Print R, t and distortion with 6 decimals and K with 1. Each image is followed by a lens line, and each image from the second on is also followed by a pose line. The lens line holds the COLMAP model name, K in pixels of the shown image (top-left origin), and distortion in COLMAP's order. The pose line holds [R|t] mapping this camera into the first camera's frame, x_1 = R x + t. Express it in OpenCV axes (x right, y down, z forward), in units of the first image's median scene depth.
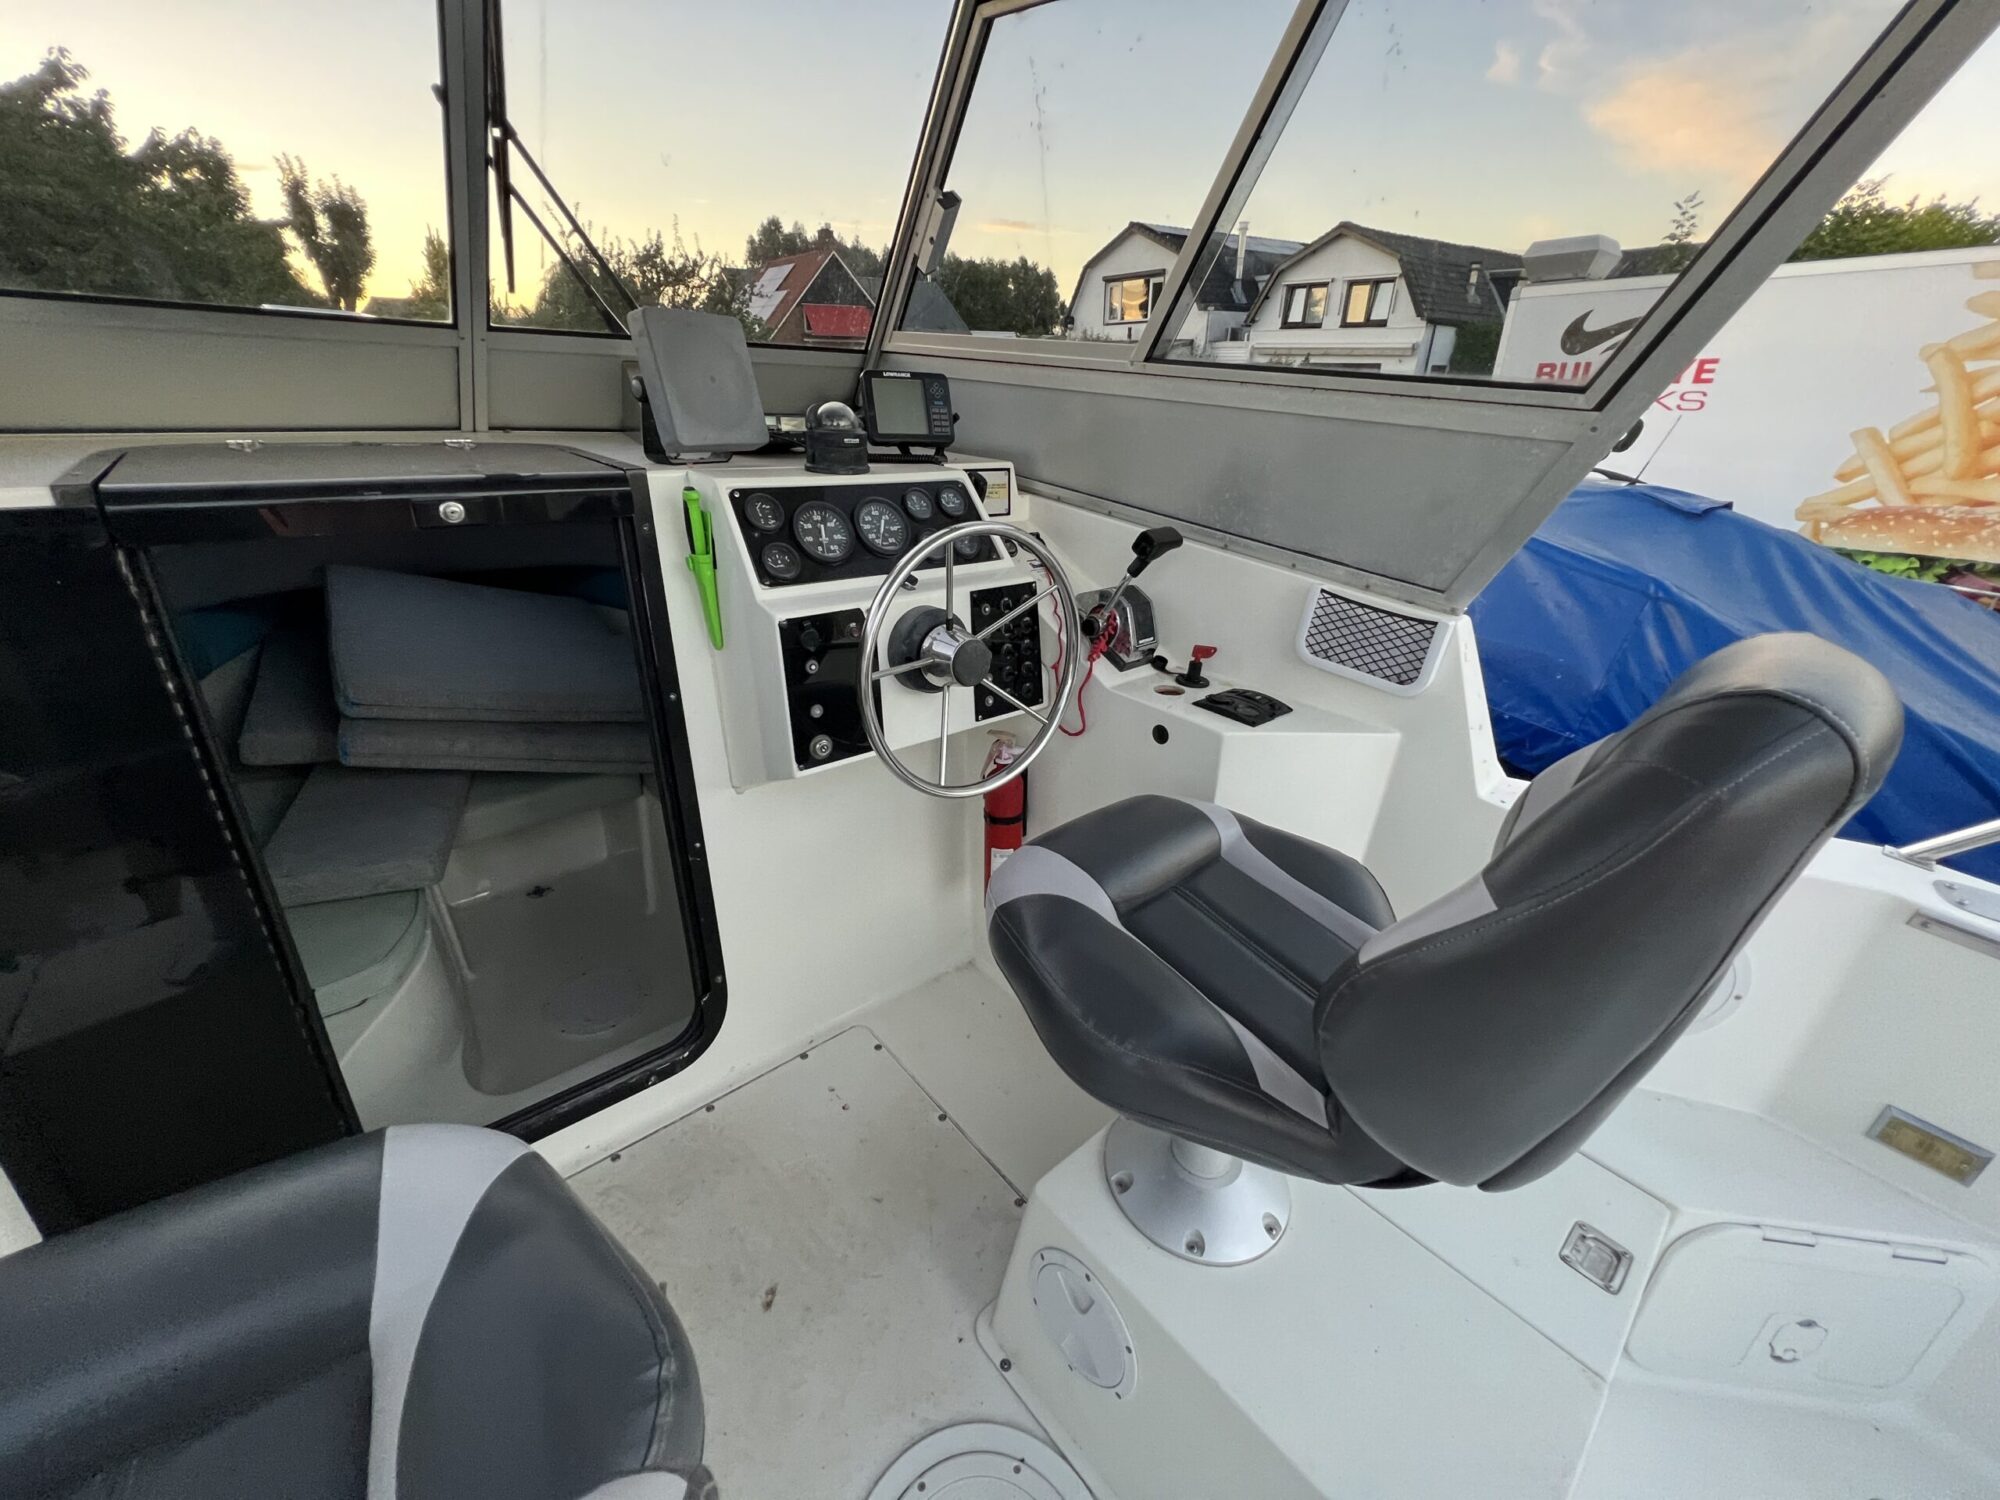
lens RADIAL K [[798.6, 0, 998.5], [0, 798.6, 748.0], [0, 0, 1]] dist [-0.001968, 0.000411]
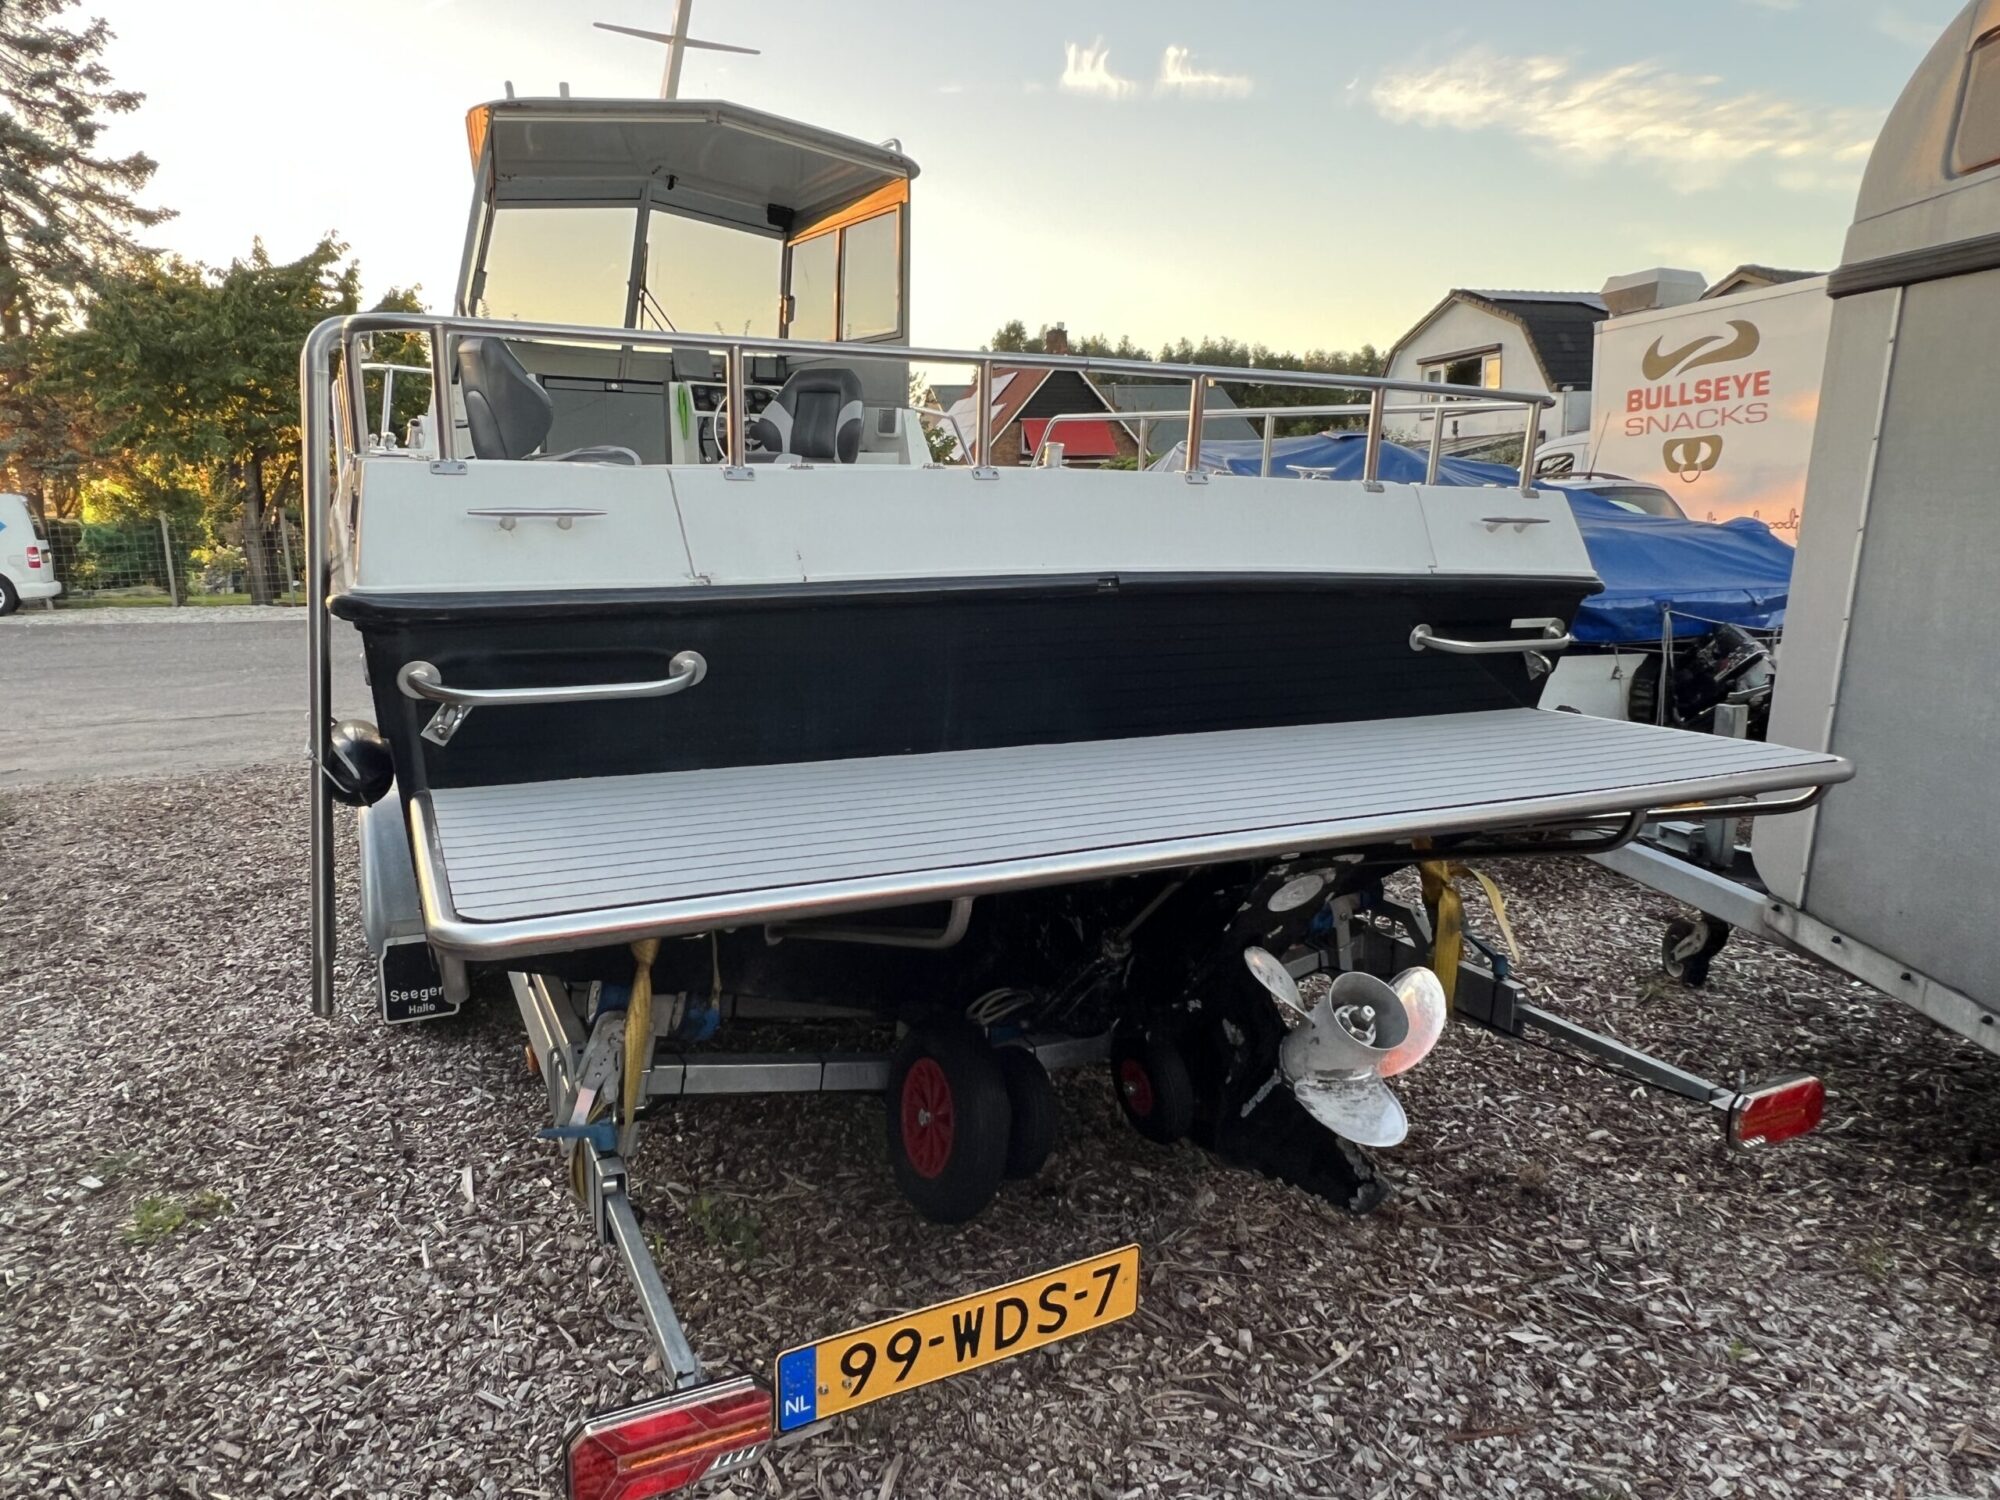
lens RADIAL K [[1303.0, 0, 983.6], [0, 1303.0, 770.7], [0, 0, 1]] dist [0.004360, -0.008465]
pose [[0.963235, 0.017707, -0.268076, 1.037354], [-0.082994, 0.968633, -0.234228, 1.074819], [0.255519, 0.247865, 0.934491, -1.496116]]
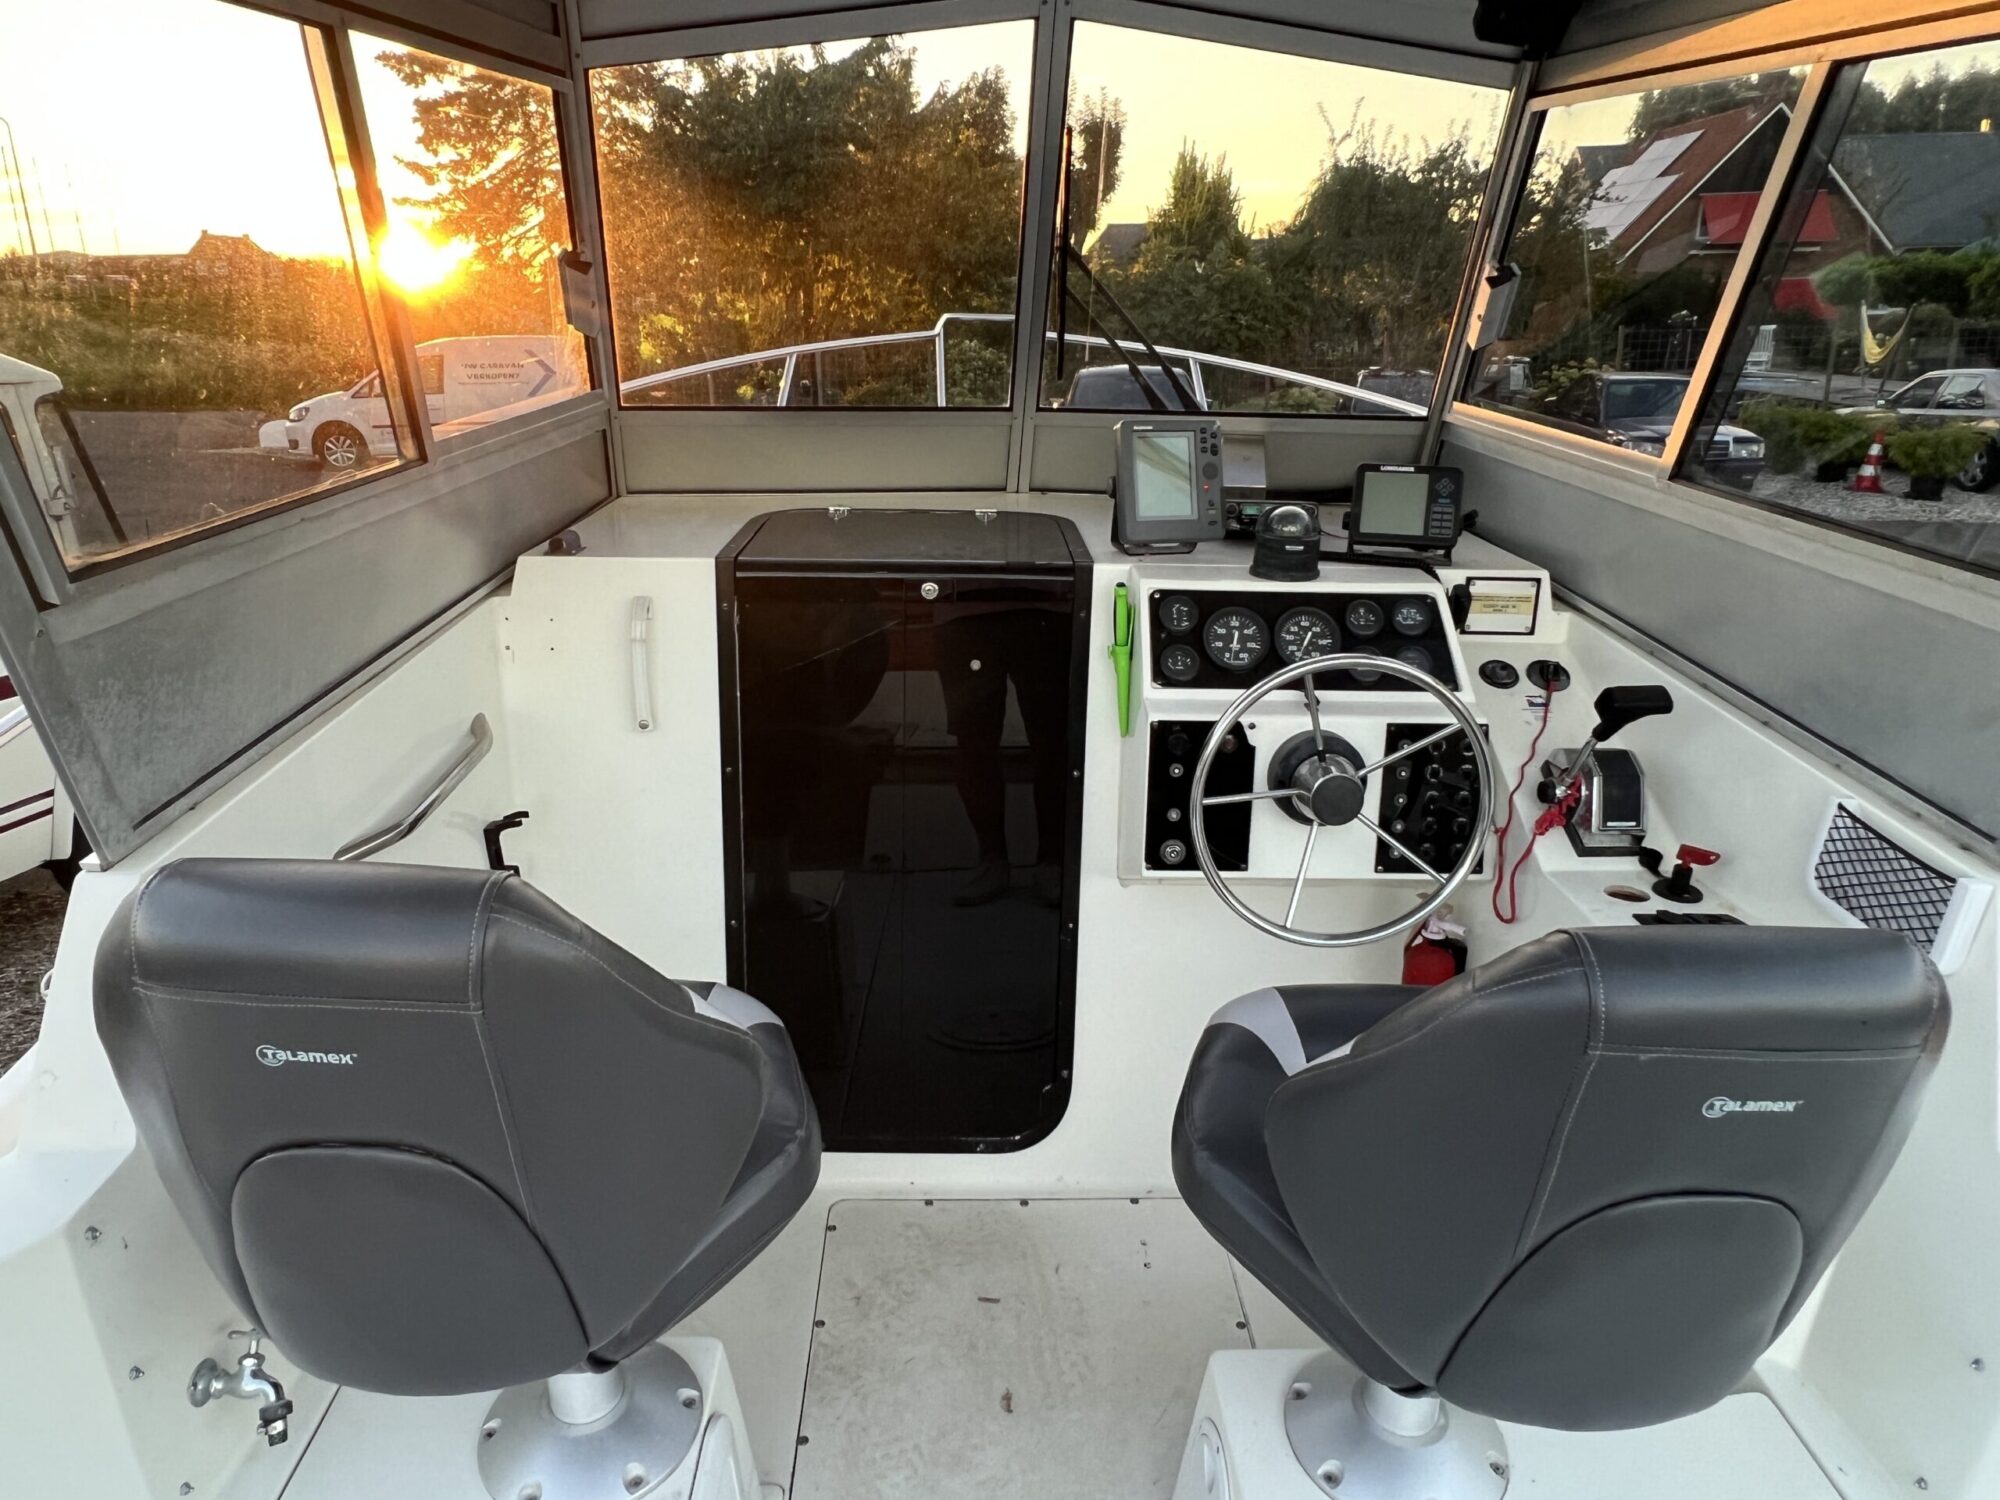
lens RADIAL K [[1303.0, 0, 982.9], [0, 1303.0, 750.9], [0, 0, 1]] dist [0.004360, -0.008465]
pose [[0.768180, 0.183320, -0.613428, 0.266231], [-0.248736, 0.968319, -0.022108, -0.013262], [0.589941, 0.169565, 0.789441, -0.201279]]
